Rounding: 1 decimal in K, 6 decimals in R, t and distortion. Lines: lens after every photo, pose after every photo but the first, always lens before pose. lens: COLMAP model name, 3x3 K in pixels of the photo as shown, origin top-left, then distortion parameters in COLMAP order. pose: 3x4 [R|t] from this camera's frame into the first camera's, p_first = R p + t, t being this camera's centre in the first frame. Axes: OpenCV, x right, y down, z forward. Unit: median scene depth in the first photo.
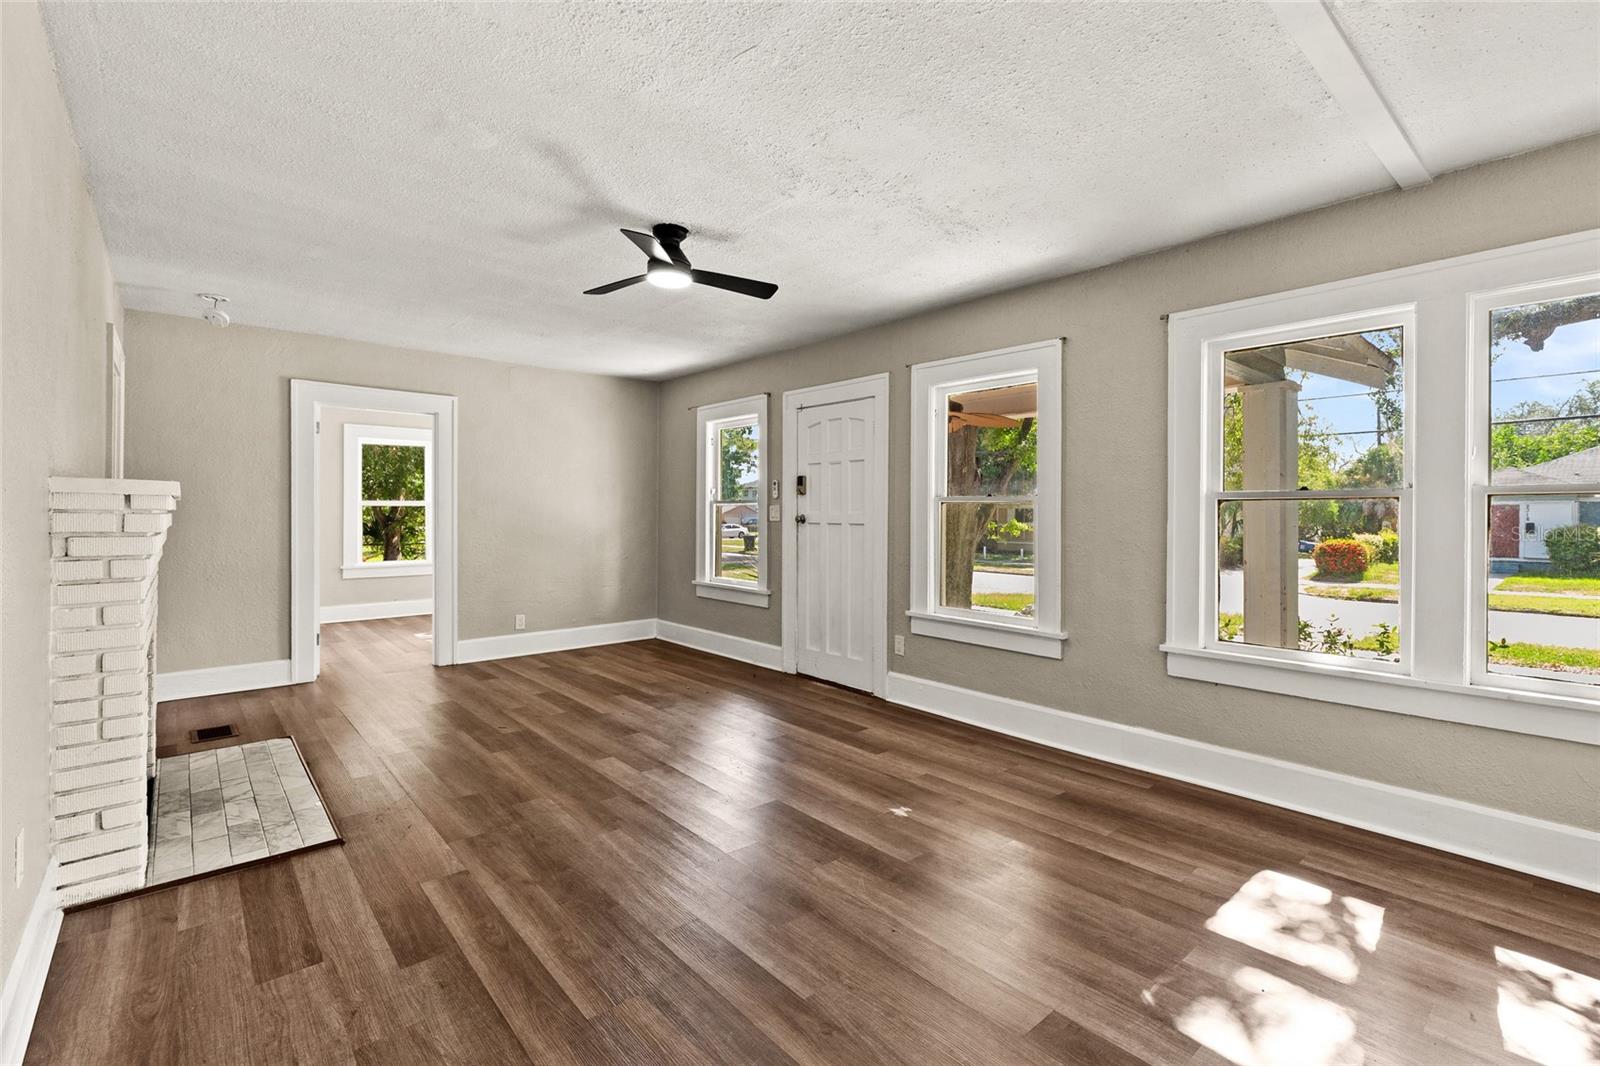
lens RADIAL K [[717.3, 0, 807.1], [0, 717.3, 517.5], [0, 0, 1]] dist [0.004978, -0.001249]
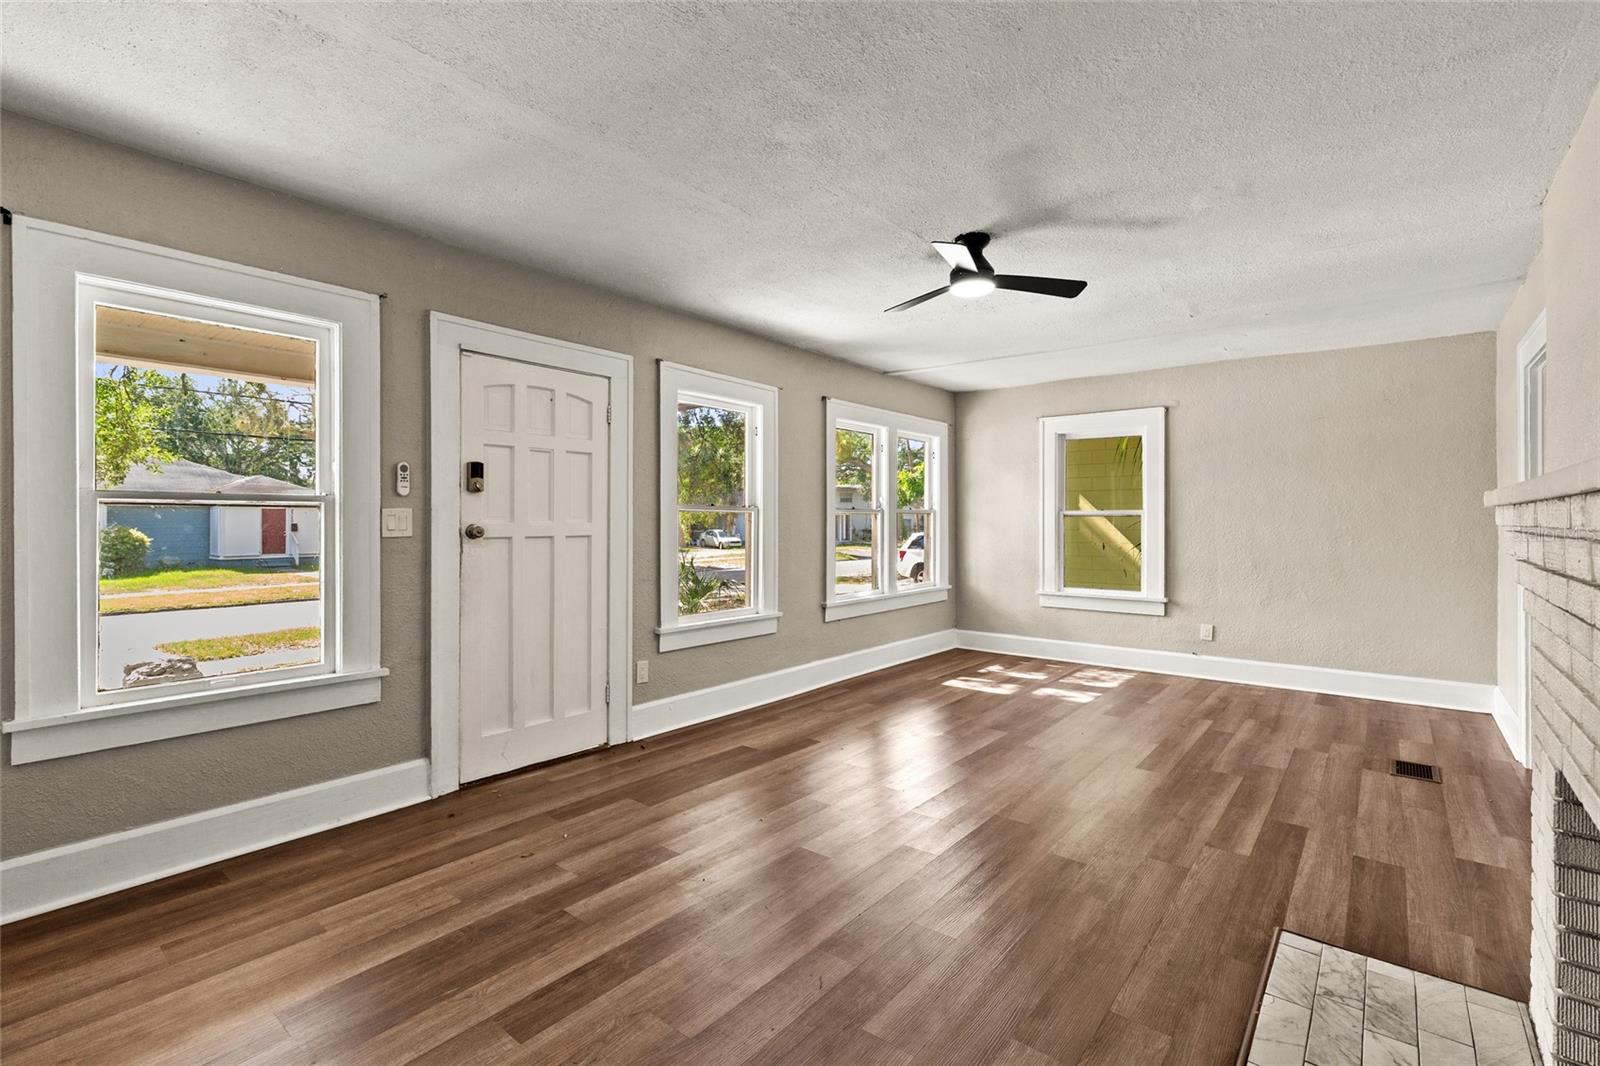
lens RADIAL K [[717.3, 0, 812.5], [0, 717.3, 525.3], [0, 0, 1]] dist [0.004978, -0.001249]
pose [[-0.174269, -0.011370, 0.984632, -1.014382], [0.003425, 0.999920, 0.012153, -0.015407], [-0.984692, 0.005490, -0.174217, 1.244321]]
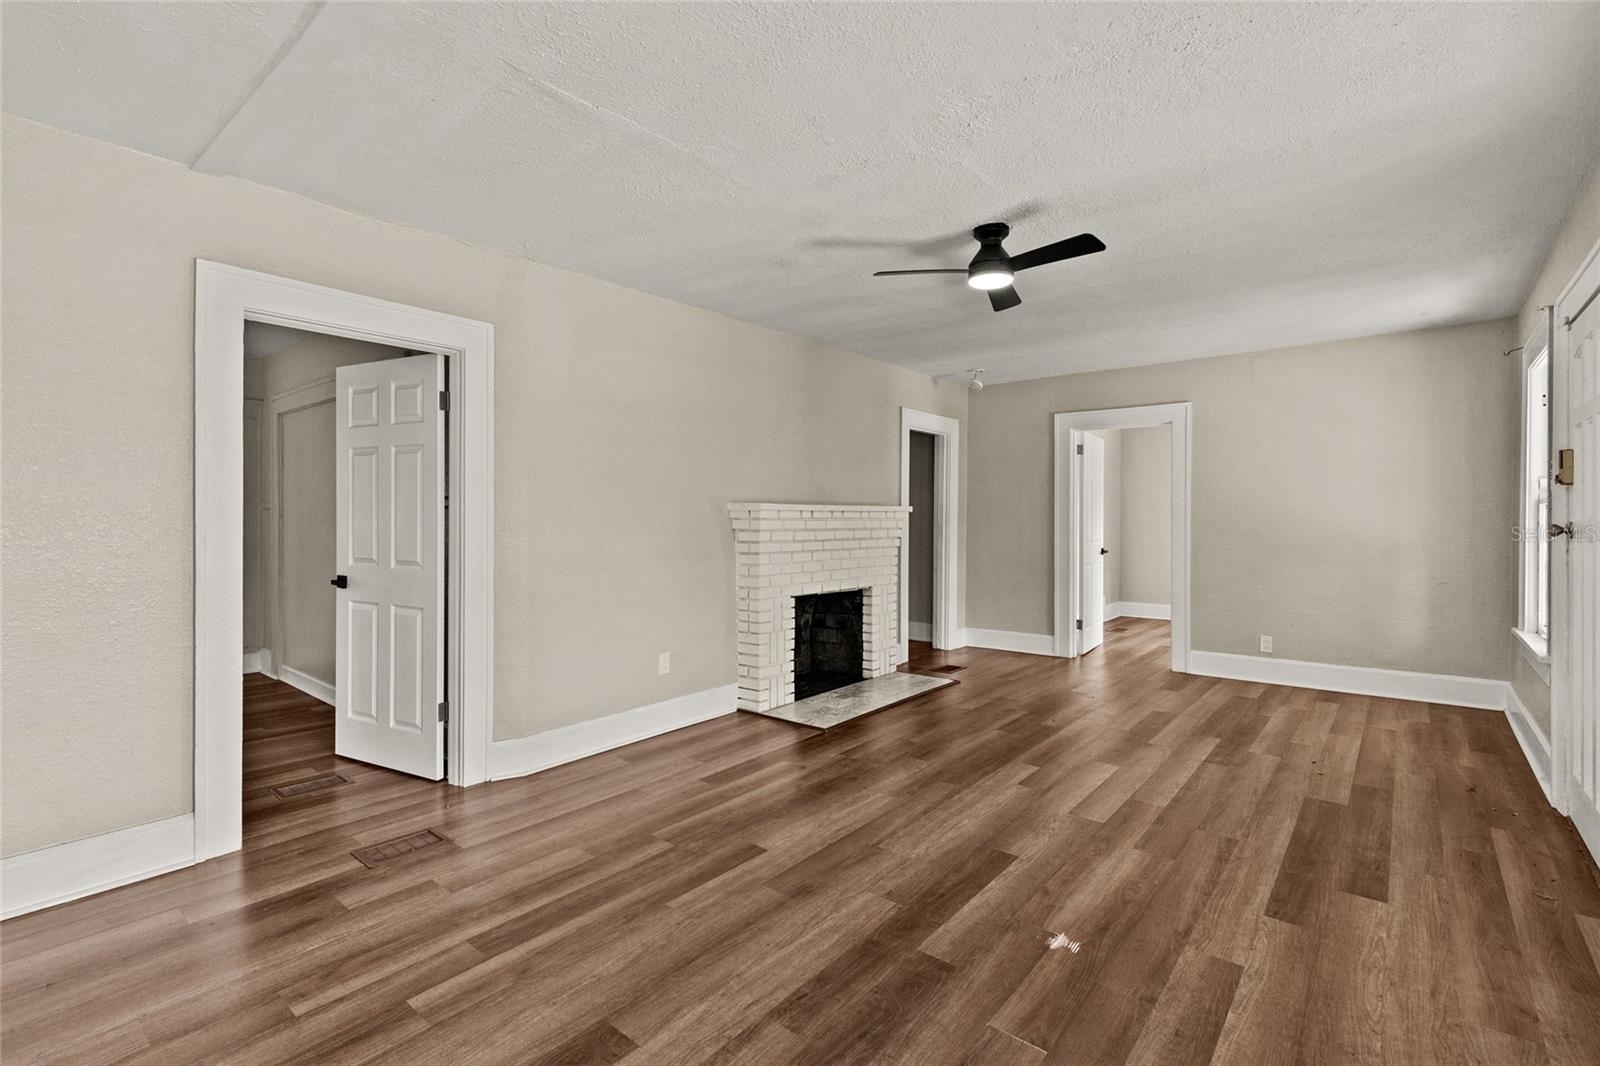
lens RADIAL K [[717.3, 0, 810.1], [0, 717.3, 528.5], [0, 0, 1]] dist [0.004978, -0.001249]
pose [[0.159403, 0.010557, -0.987157, 0.655471], [-0.005745, 0.999936, 0.009766, -0.001923], [0.987197, 0.004115, 0.159454, 0.537941]]
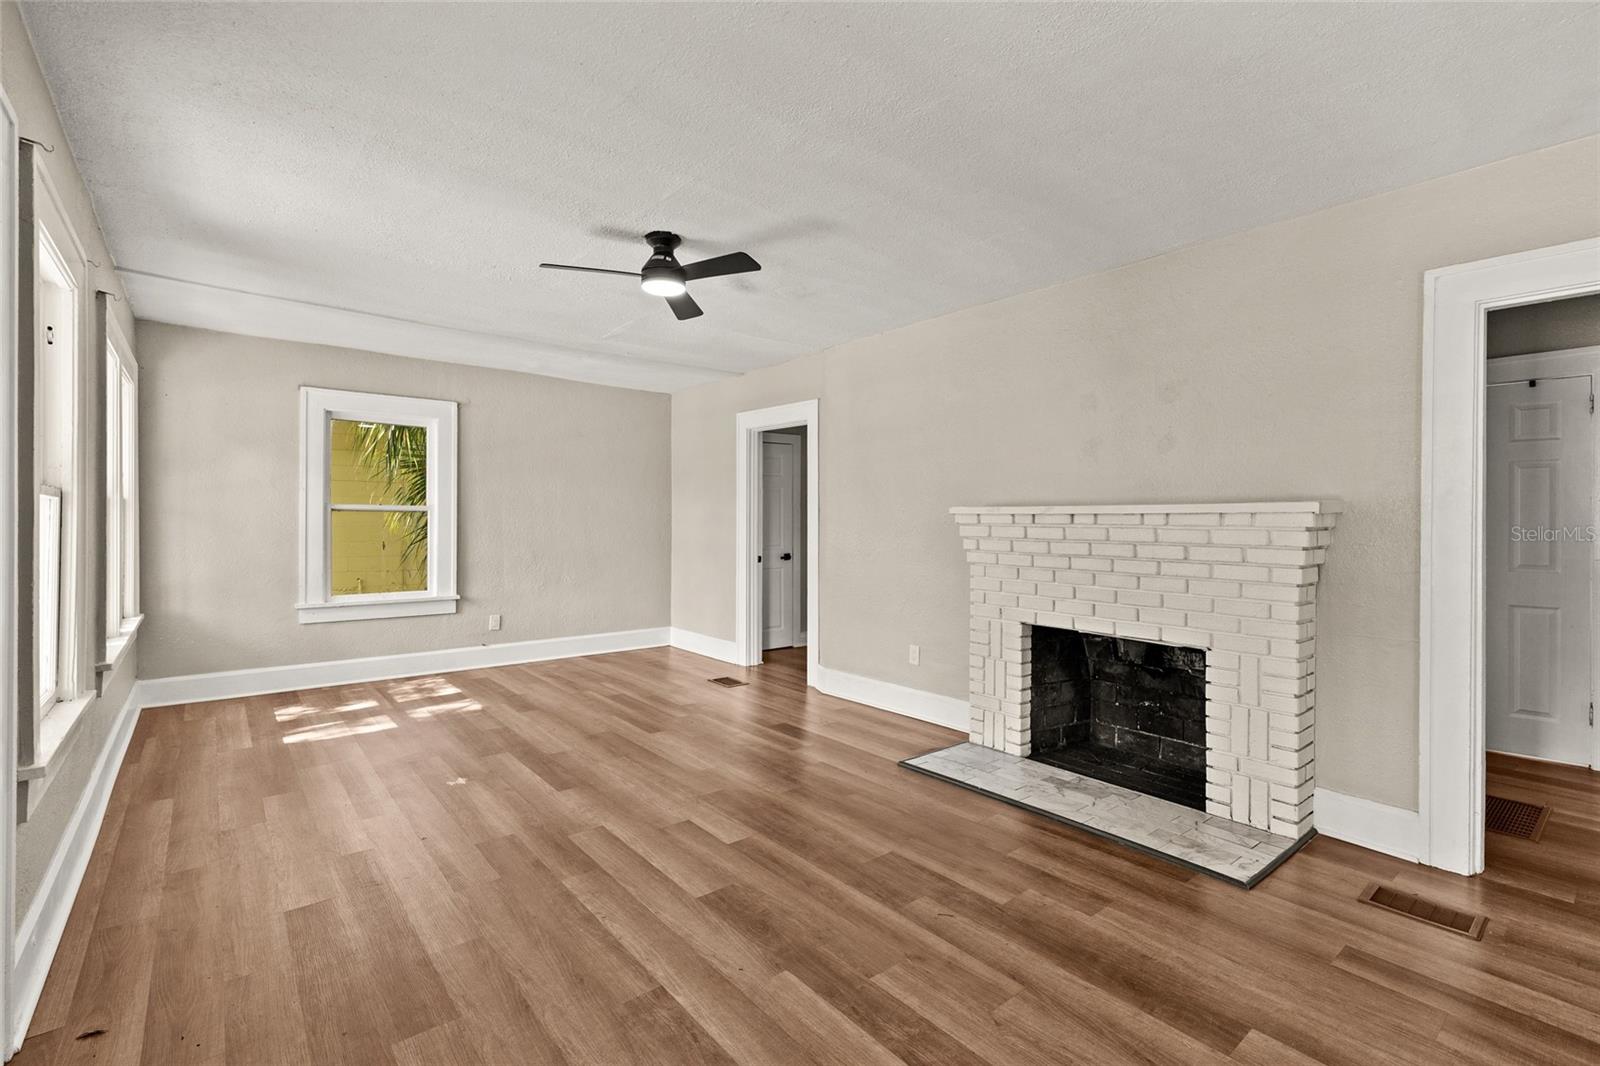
lens RADIAL K [[717.3, 0, 809.9], [0, 717.3, 525.9], [0, 0, 1]] dist [0.004978, -0.001249]
pose [[-0.999664, -0.012313, 0.022821, -0.375996], [-0.011981, 0.999821, 0.014620, -0.016702], [-0.022997, 0.014342, -0.999633, 1.779577]]
